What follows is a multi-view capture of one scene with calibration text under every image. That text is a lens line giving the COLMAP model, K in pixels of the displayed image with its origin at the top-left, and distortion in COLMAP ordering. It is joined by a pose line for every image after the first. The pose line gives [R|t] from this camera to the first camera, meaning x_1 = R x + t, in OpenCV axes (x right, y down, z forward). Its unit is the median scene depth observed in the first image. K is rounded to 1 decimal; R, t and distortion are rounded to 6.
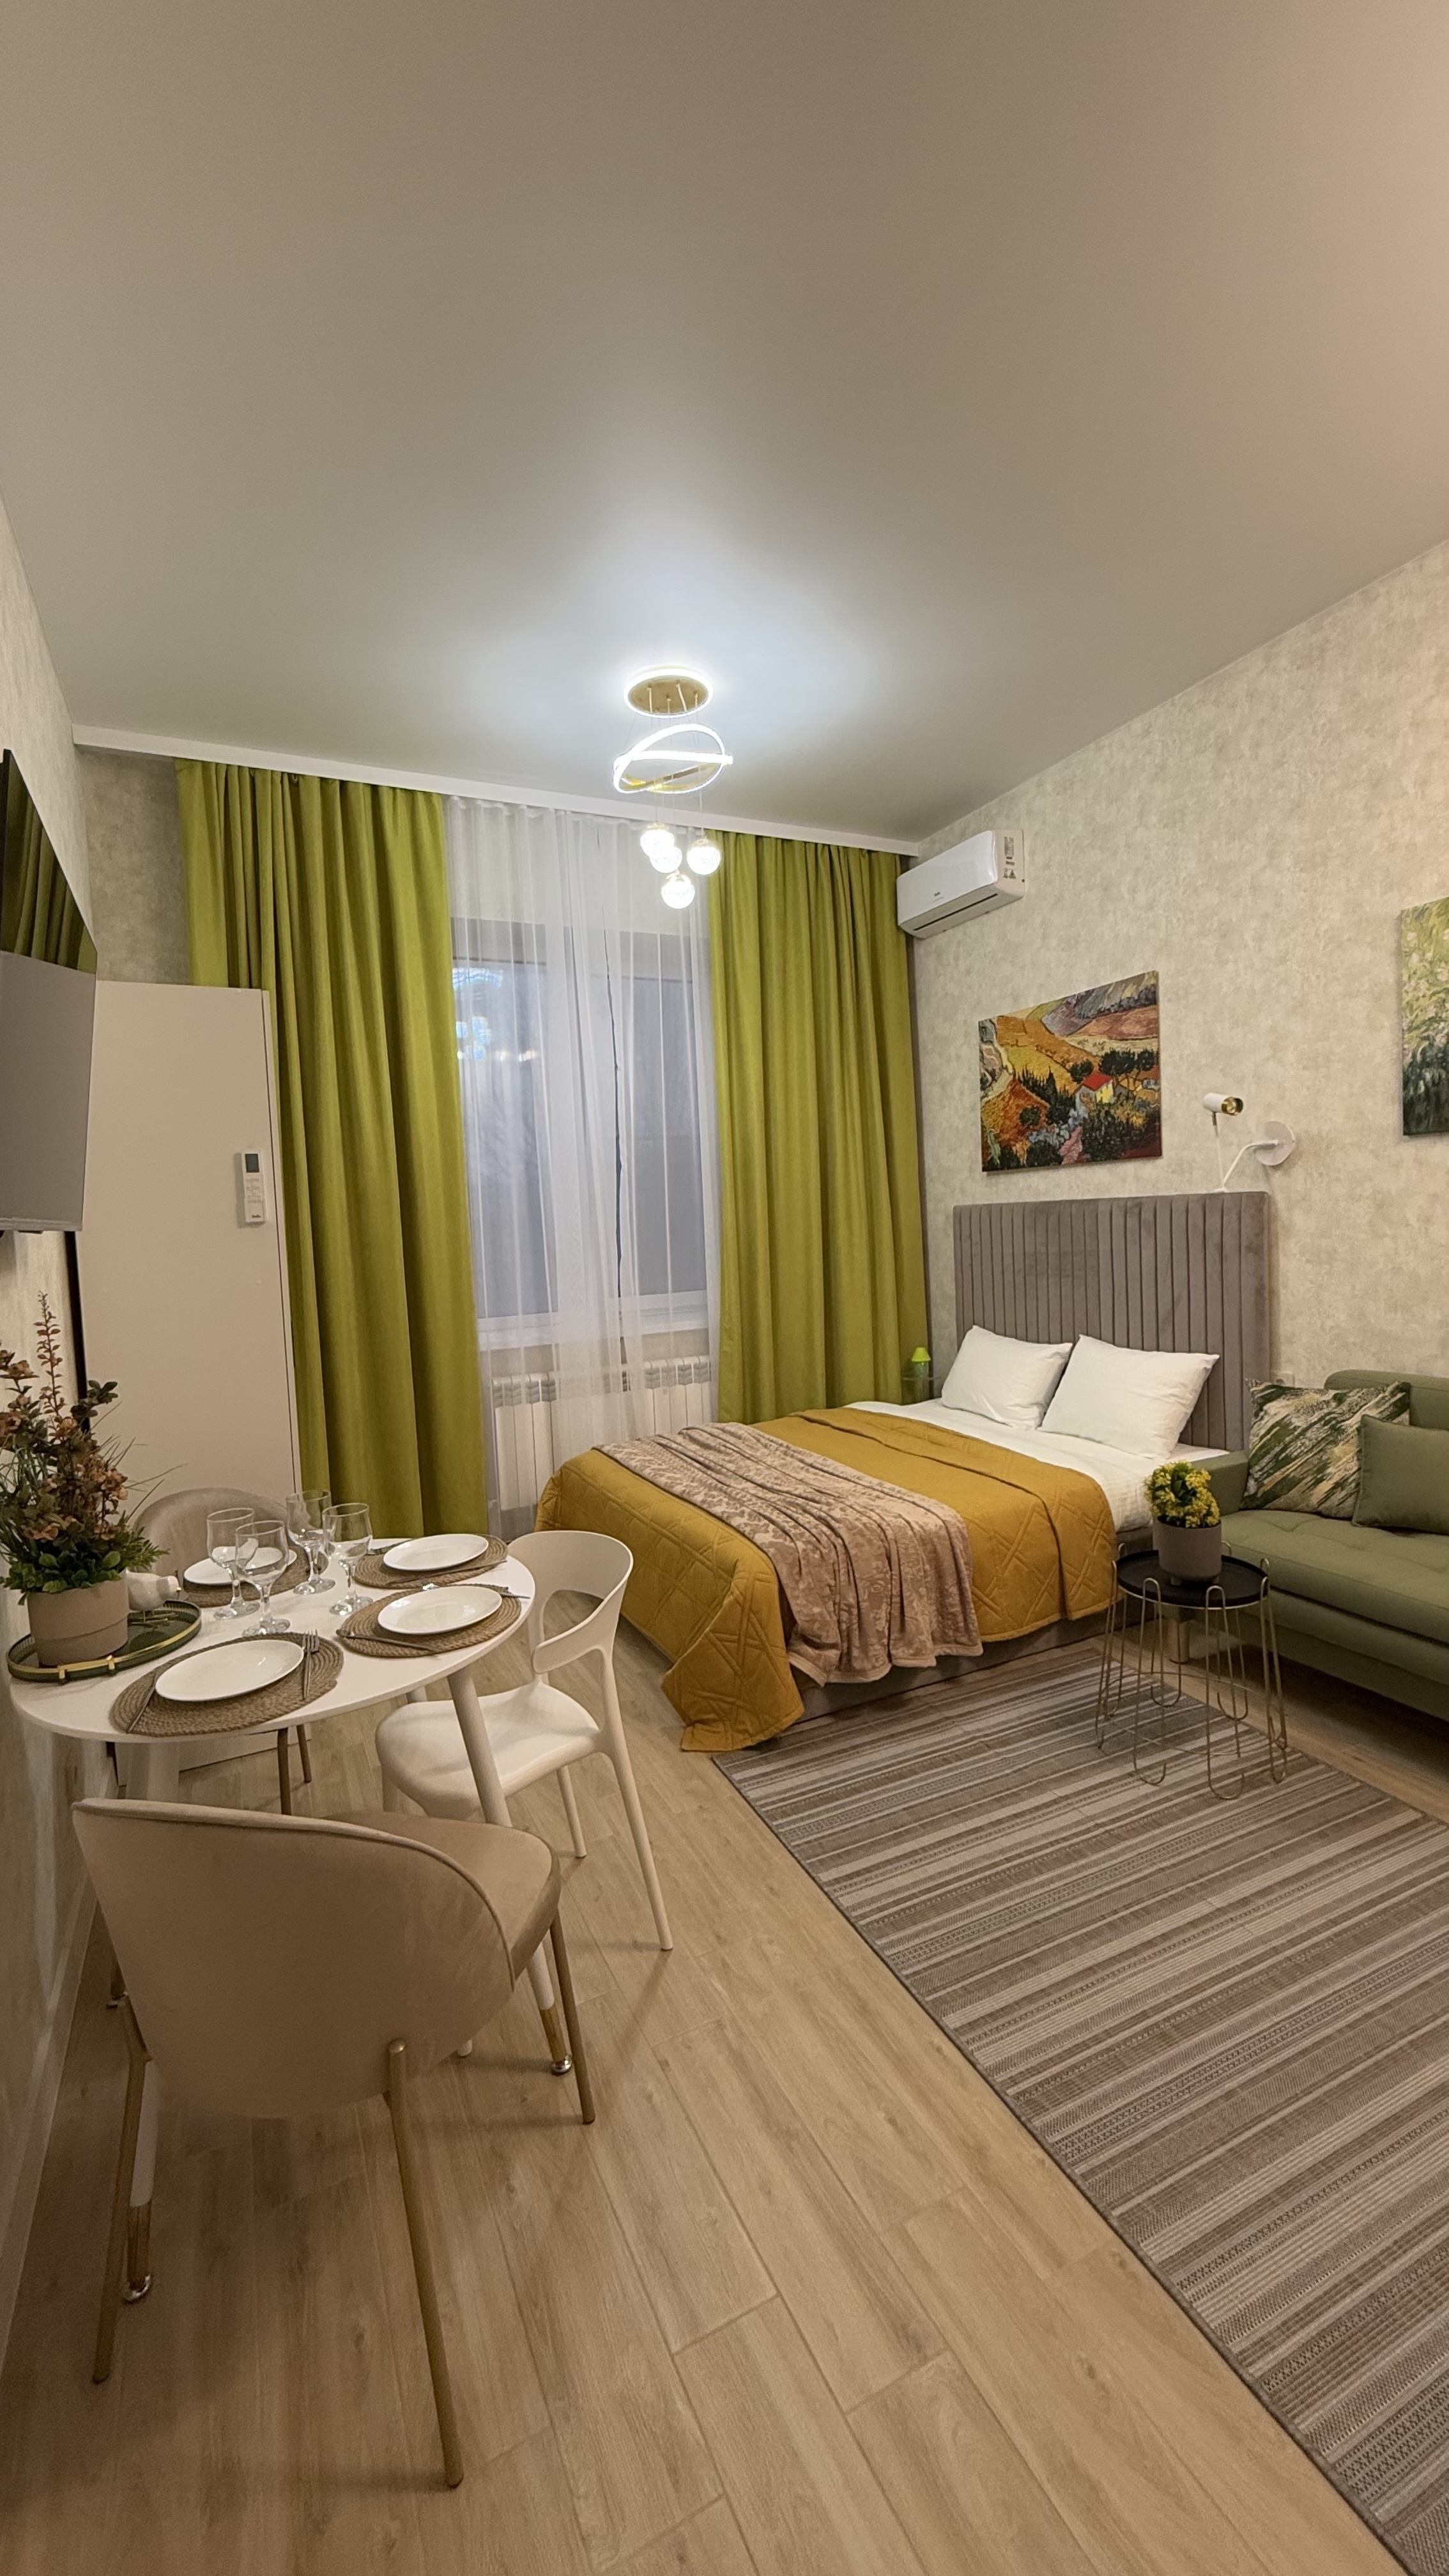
lens RADIAL K [[1038.8, 0, 716.0], [0, 1038.8, 1276.5], [0, 0, 1]] dist [-0.000963, 0.000460]
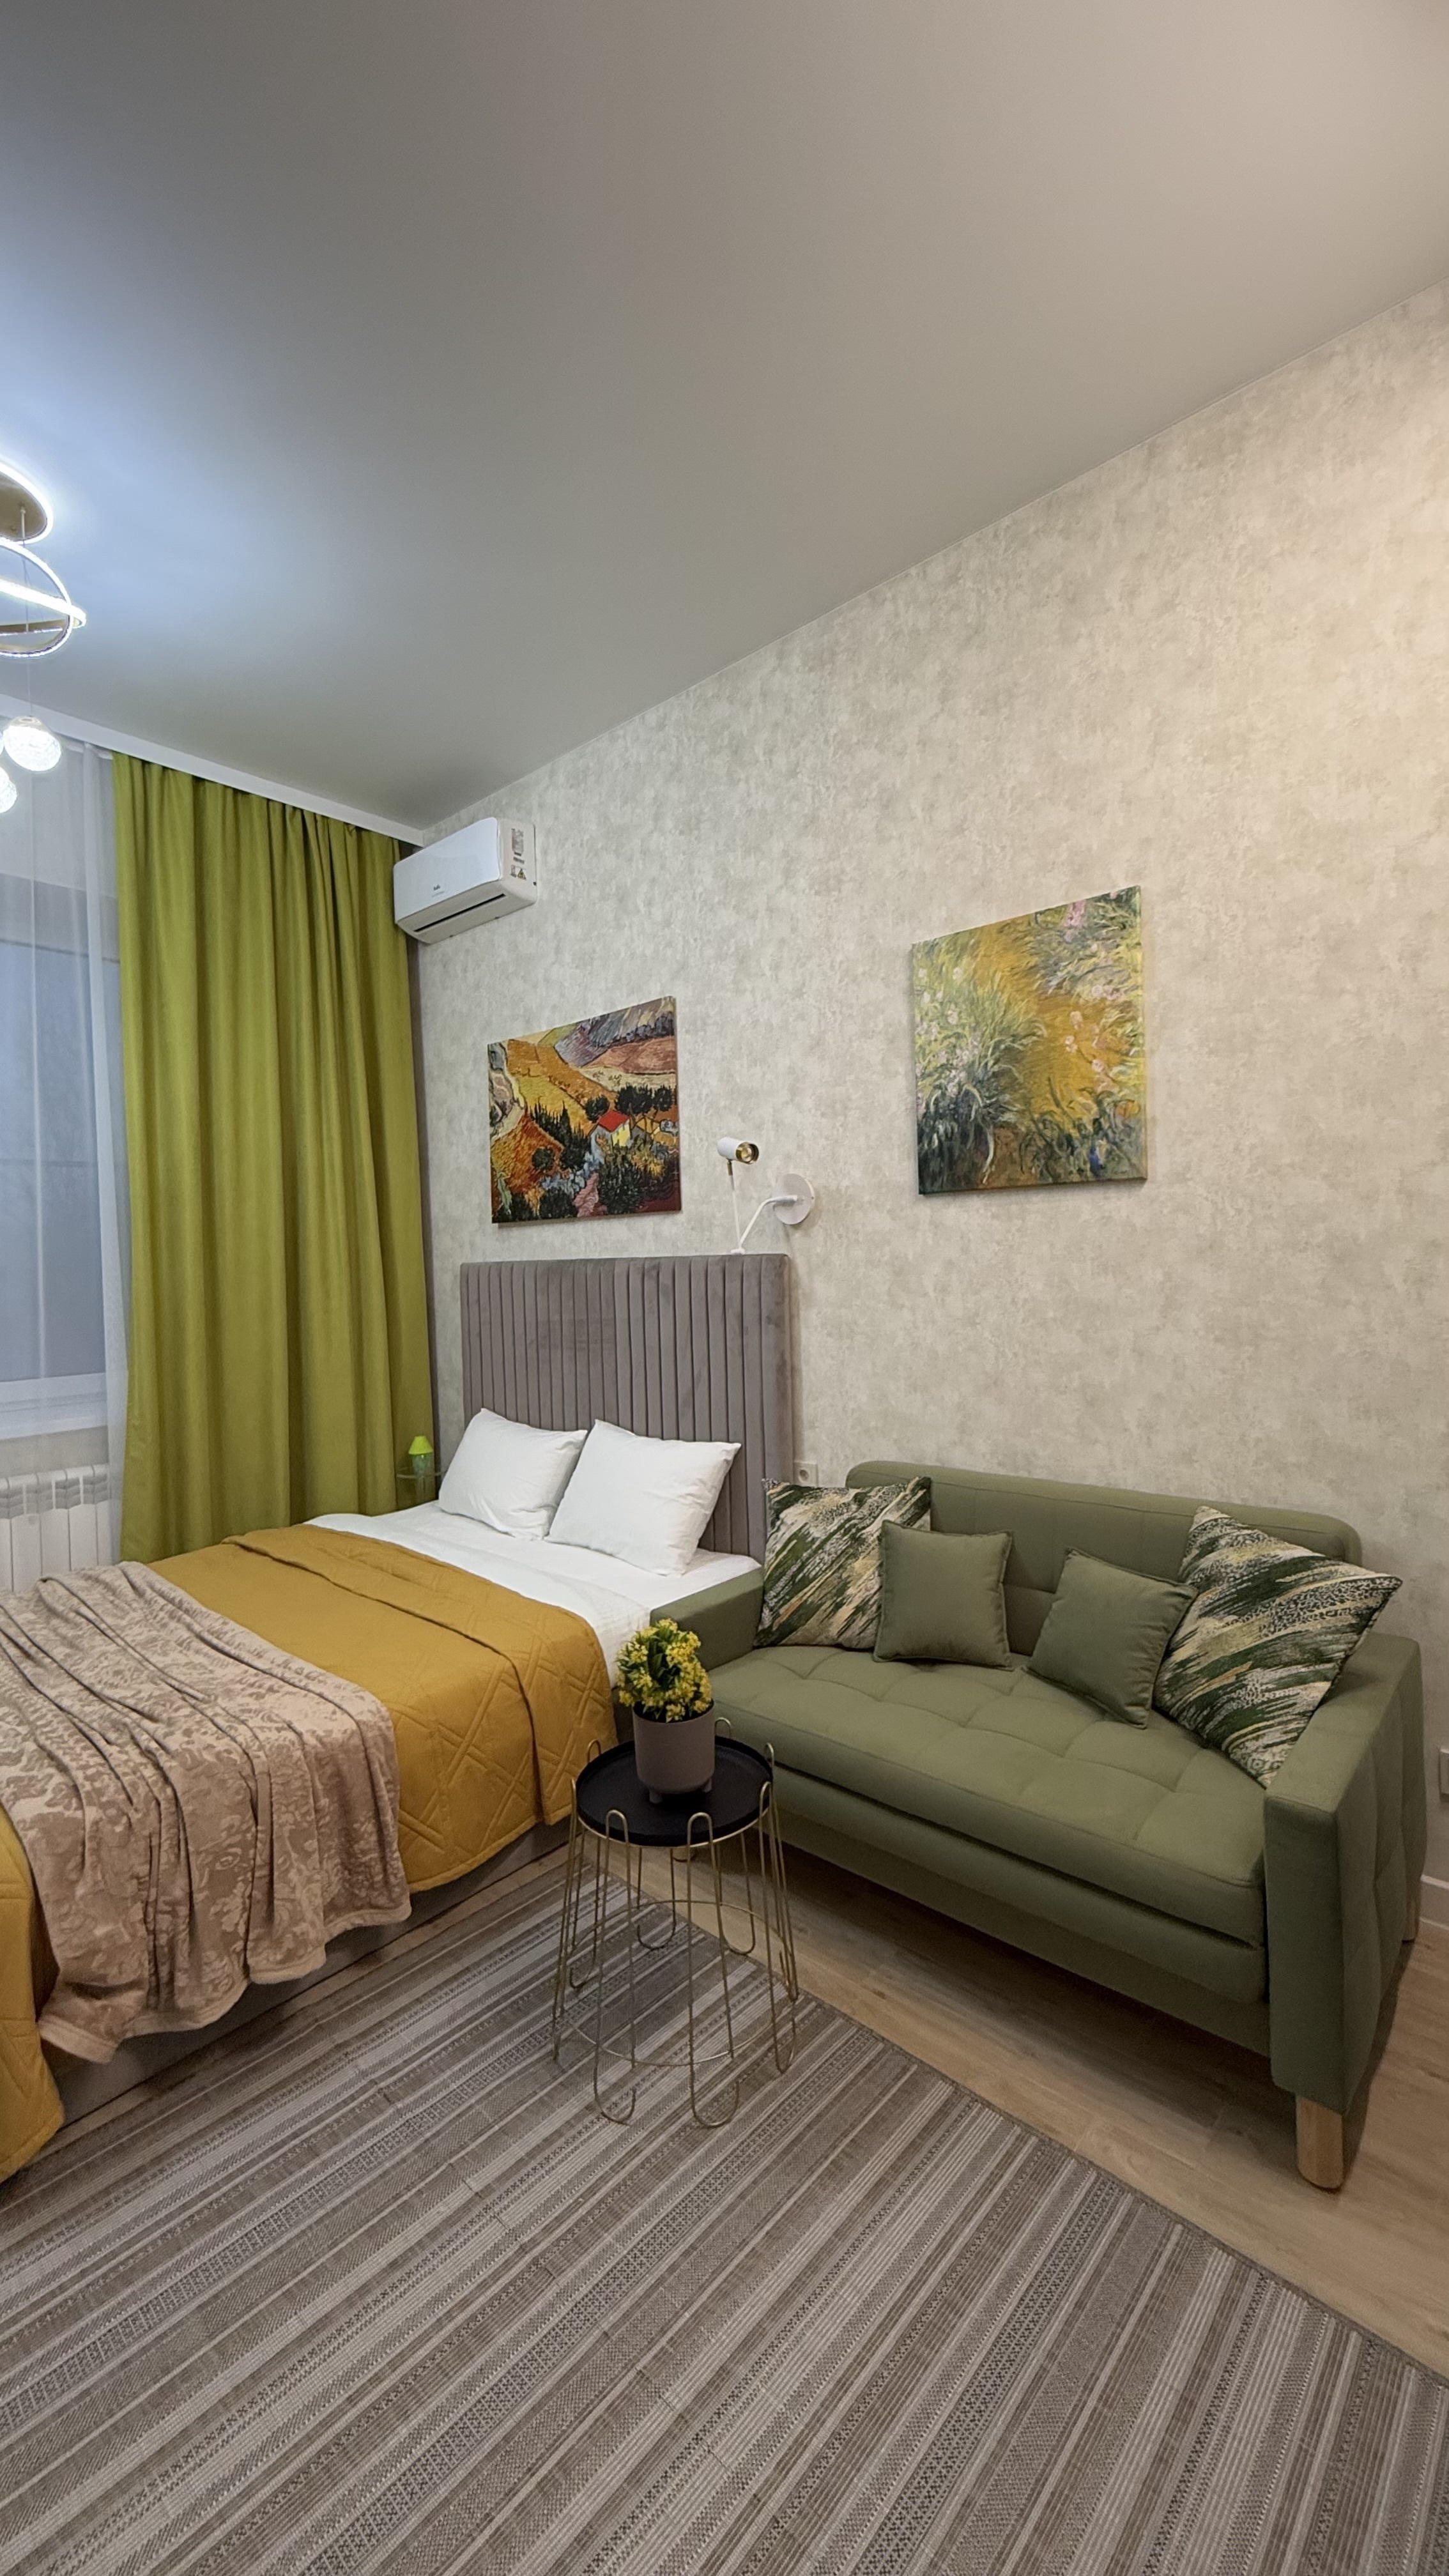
lens RADIAL K [[1007.0, 0, 731.4], [0, 1007.0, 1274.9], [0, 0, 1]] dist [0.001490, 0.000305]
pose [[0.923452, 0.013159, 0.383489, 0.167427], [0.007644, 0.998583, -0.052674, -0.020591], [-0.383638, 0.051573, 0.922042, 0.245910]]
